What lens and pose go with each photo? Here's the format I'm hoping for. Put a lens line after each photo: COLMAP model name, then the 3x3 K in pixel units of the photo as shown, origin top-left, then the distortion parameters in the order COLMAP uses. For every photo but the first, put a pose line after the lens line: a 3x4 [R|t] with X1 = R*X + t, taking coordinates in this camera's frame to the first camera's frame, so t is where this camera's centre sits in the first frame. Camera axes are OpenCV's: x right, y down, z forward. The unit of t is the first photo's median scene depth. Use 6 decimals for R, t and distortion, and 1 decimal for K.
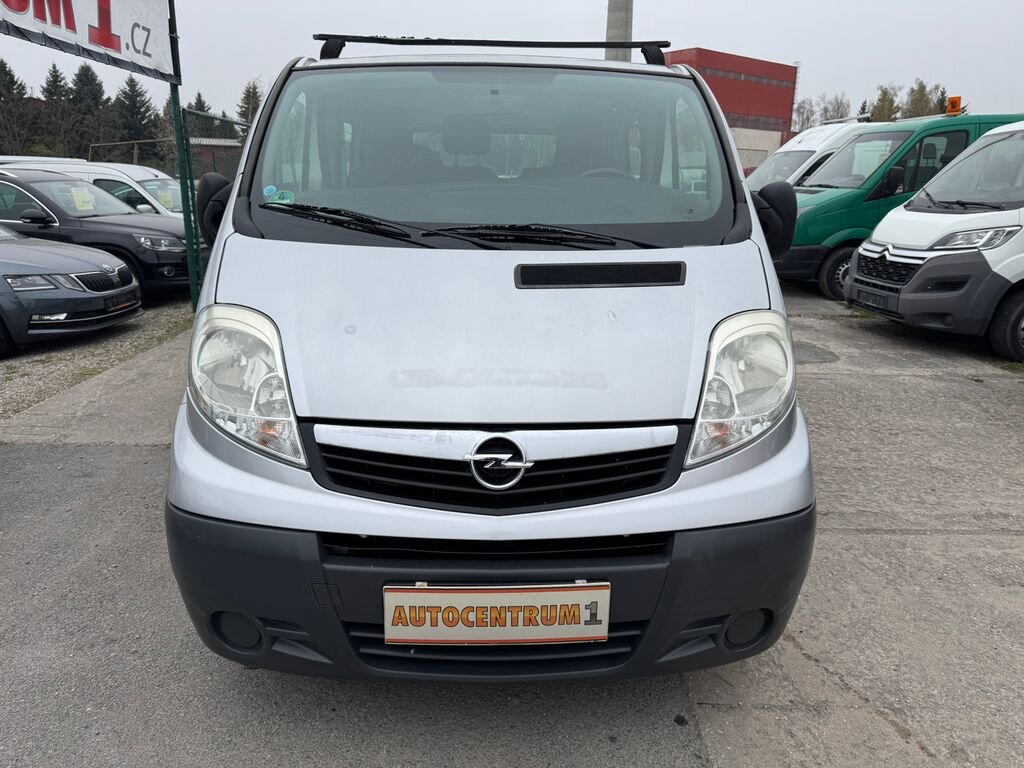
lens RADIAL K [[712.7, 0, 512.0], [0, 712.7, 384.0], [0, 0, 1]] dist [0.060681, -0.053514]
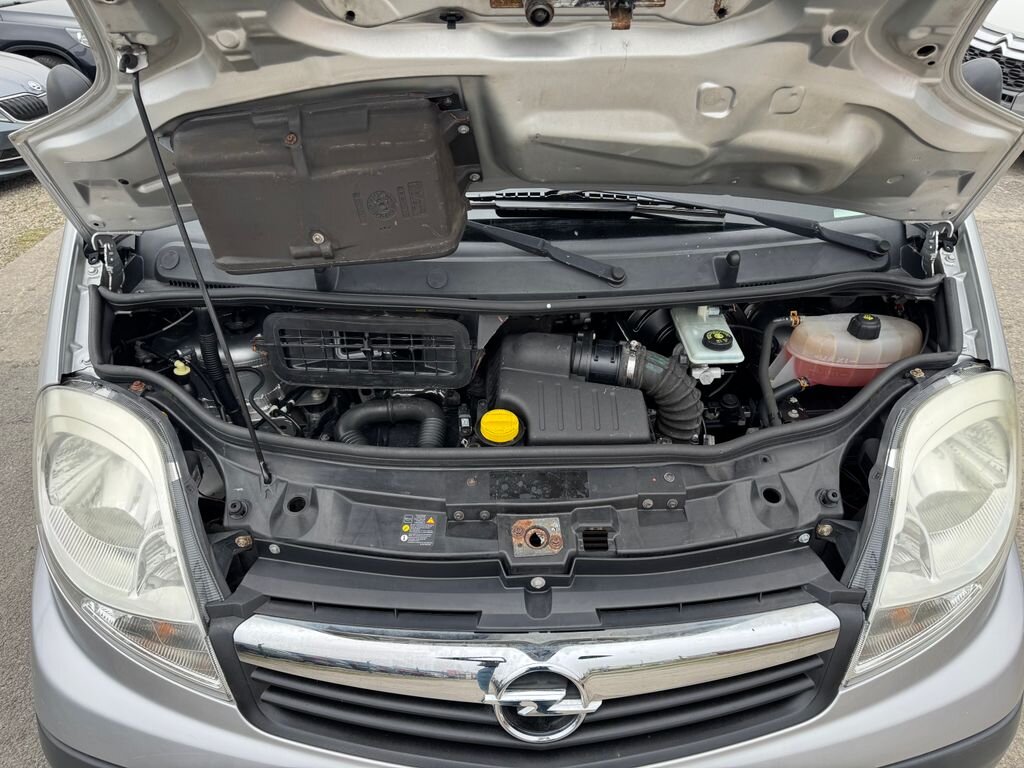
lens RADIAL K [[712.7, 0, 512.0], [0, 712.7, 384.0], [0, 0, 1]] dist [0.060681, -0.053514]
pose [[0.999684, -0.013901, -0.020939, -0.010732], [0.019639, 0.951938, 0.305661, -0.132189], [0.015683, -0.305976, 0.951910, 0.202474]]
